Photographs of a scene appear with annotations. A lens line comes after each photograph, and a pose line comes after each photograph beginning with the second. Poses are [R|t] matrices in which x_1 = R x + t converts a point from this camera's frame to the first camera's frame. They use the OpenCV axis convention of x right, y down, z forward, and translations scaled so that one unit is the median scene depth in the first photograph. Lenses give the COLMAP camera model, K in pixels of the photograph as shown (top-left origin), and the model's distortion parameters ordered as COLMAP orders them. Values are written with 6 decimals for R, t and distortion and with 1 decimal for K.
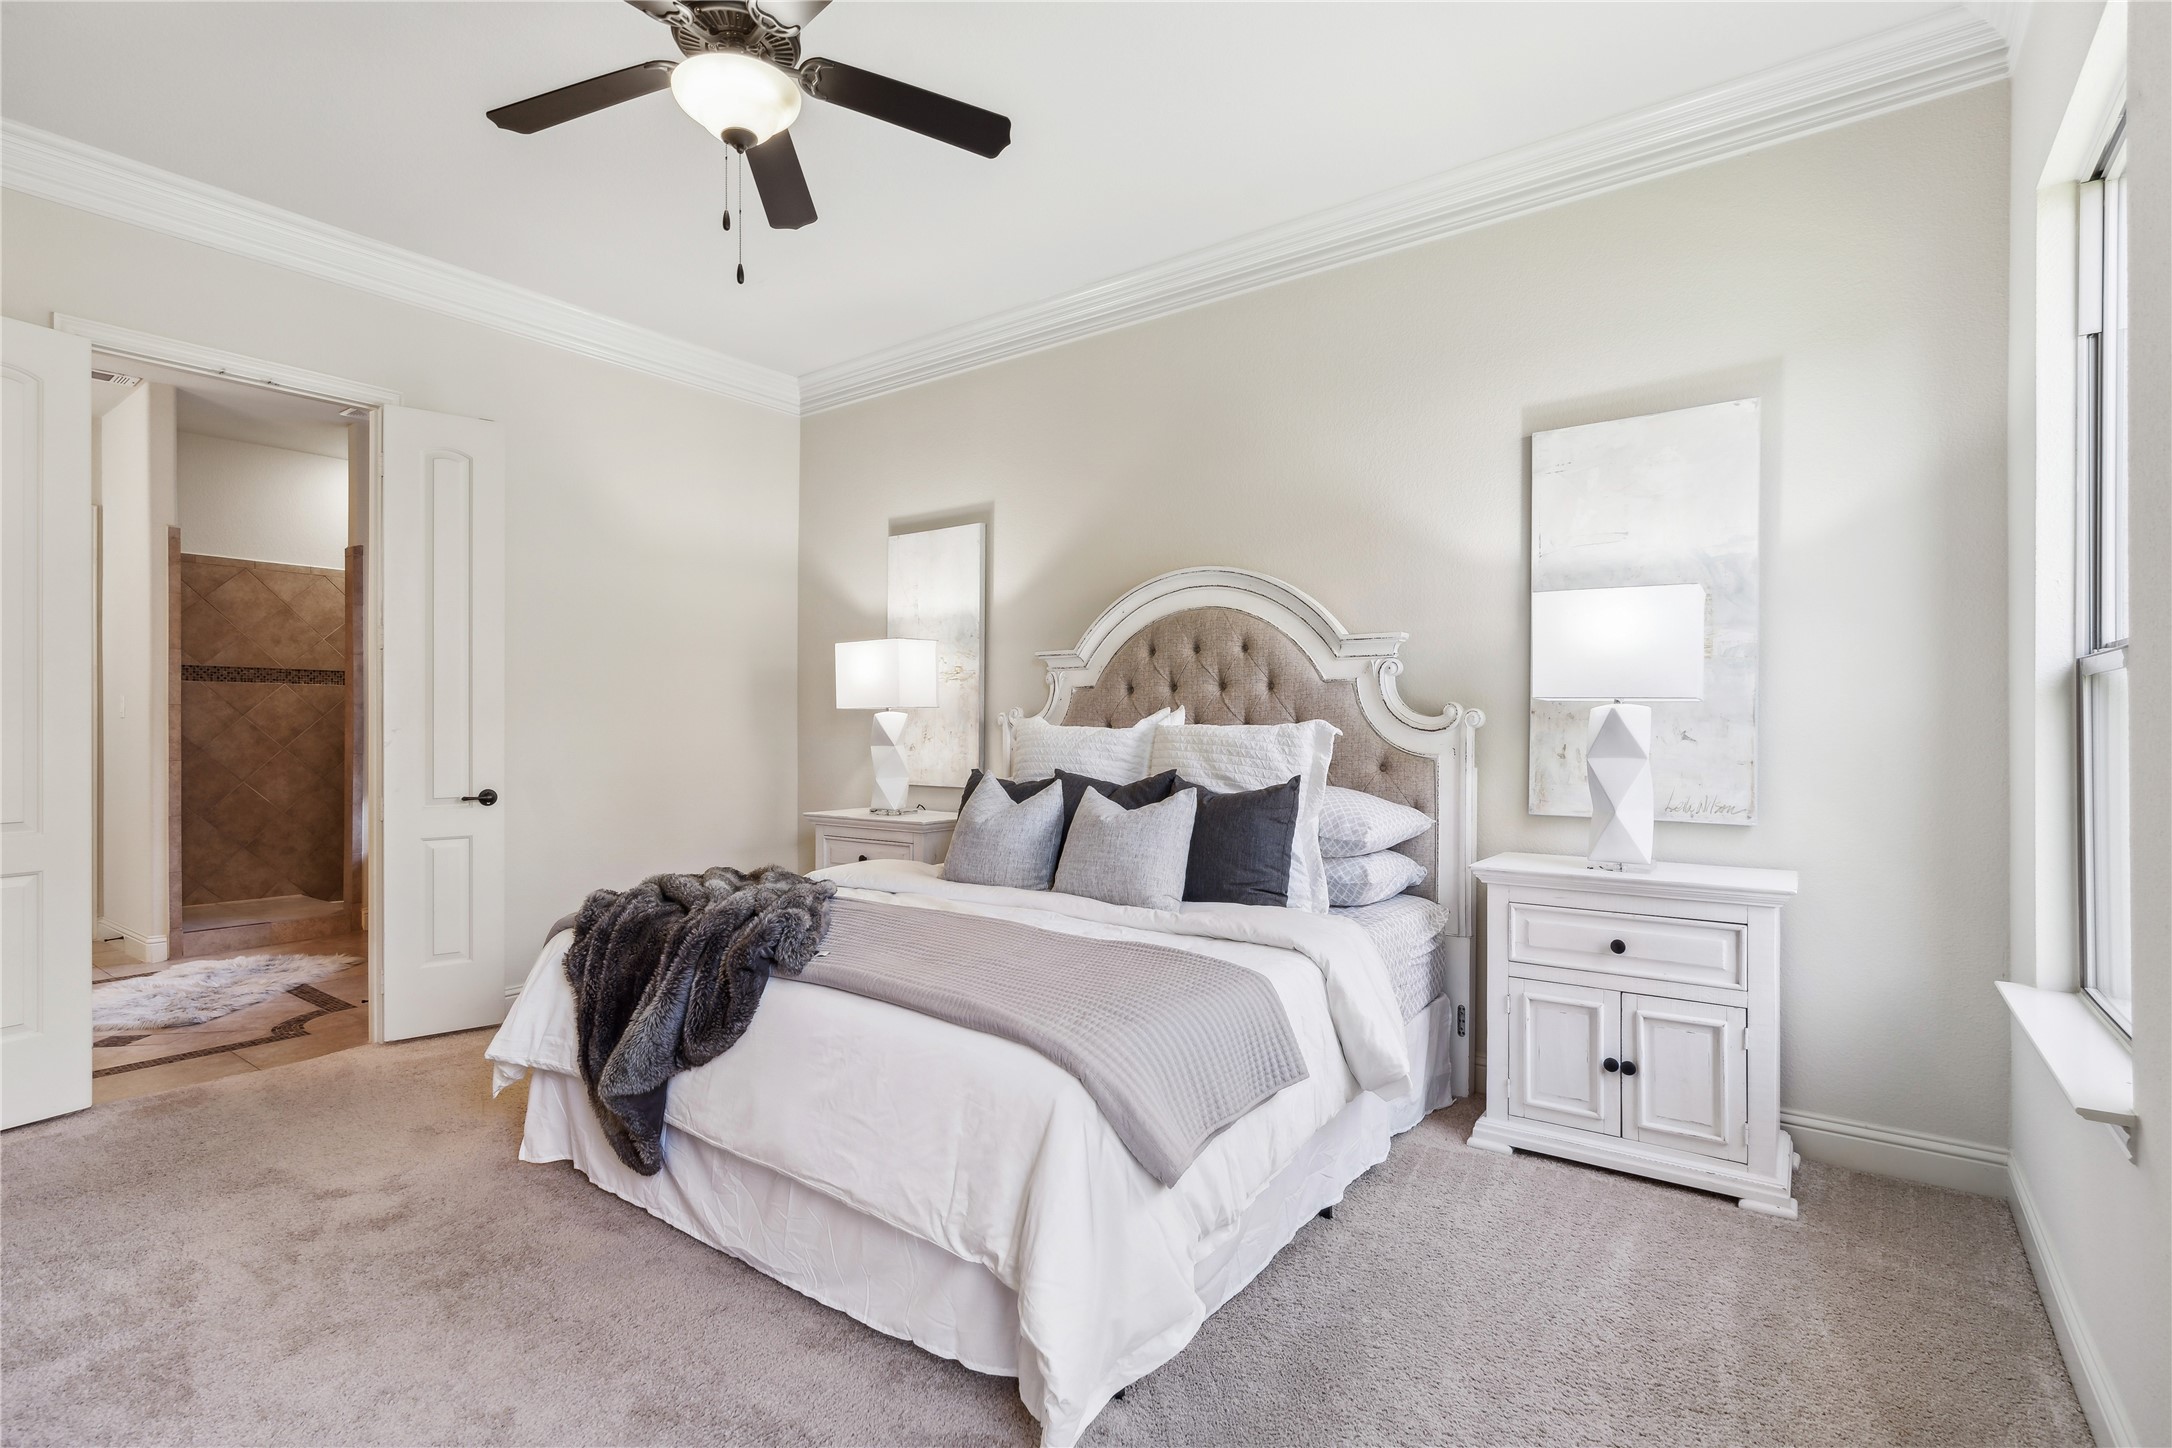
lens RADIAL K [[1003.2, 0, 1084.1], [0, 1003.2, 722.6], [0, 0, 1]] dist [-0.008347, 0.003841]
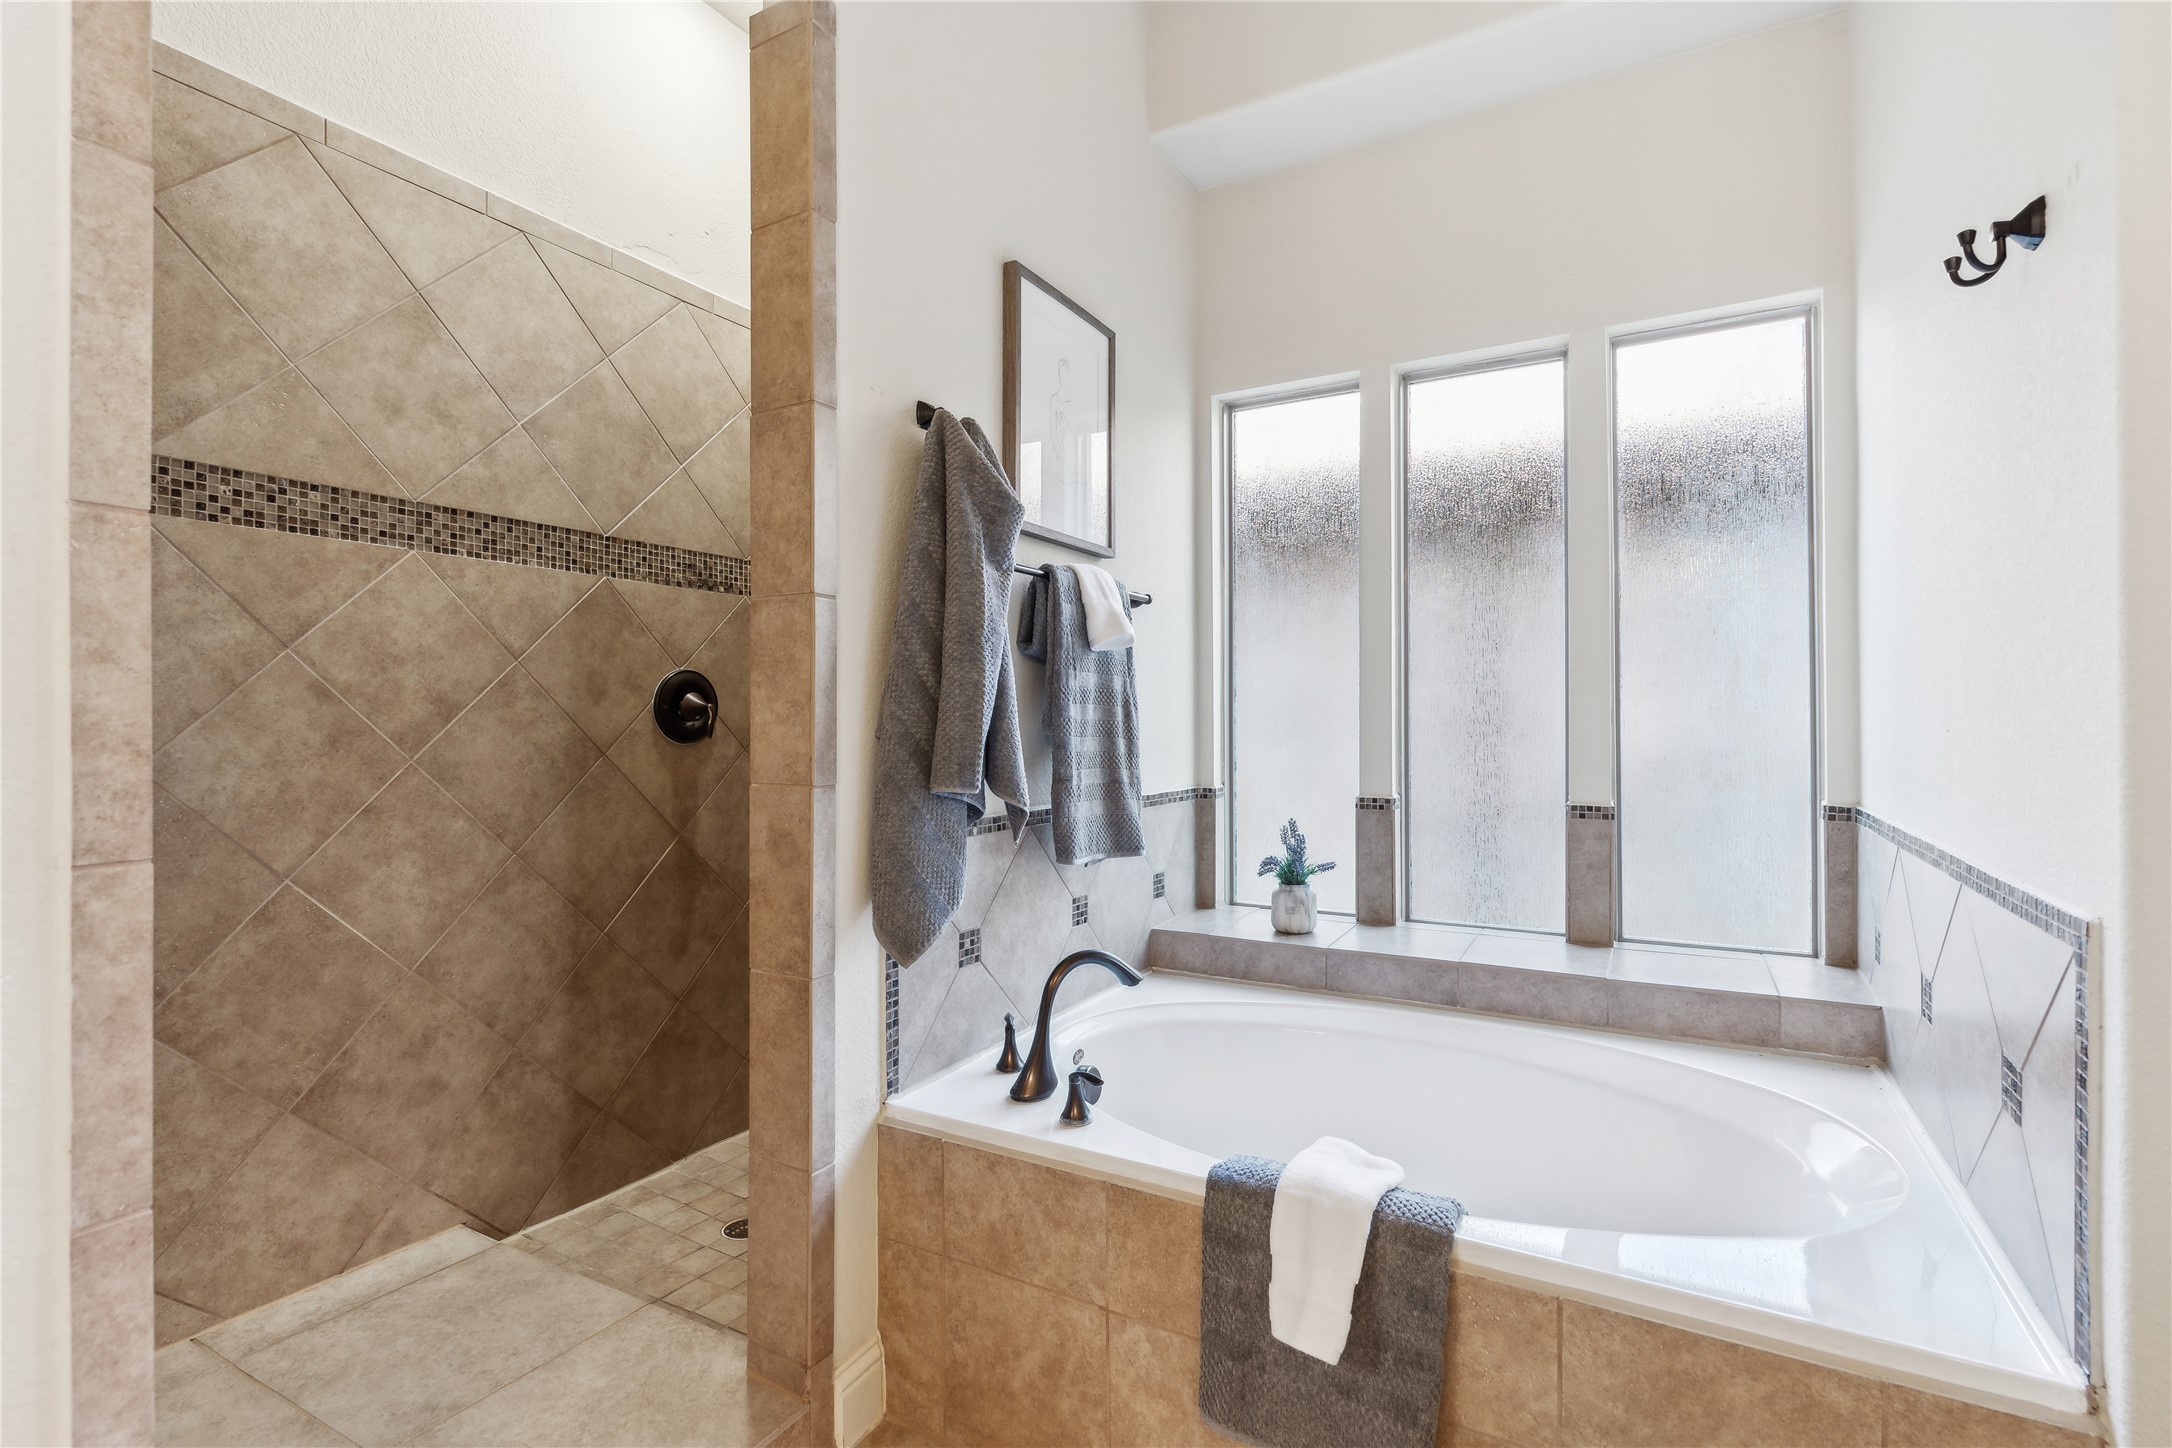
lens RADIAL K [[1003.2, 0, 1089.8], [0, 1003.2, 715.4], [0, 0, 1]] dist [-0.008347, 0.003841]
pose [[0.992906, -0.000787, 0.118898, -0.637026], [0.000983, 0.999998, -0.001593, 0.012502], [-0.118896, 0.001699, 0.992905, 0.677824]]
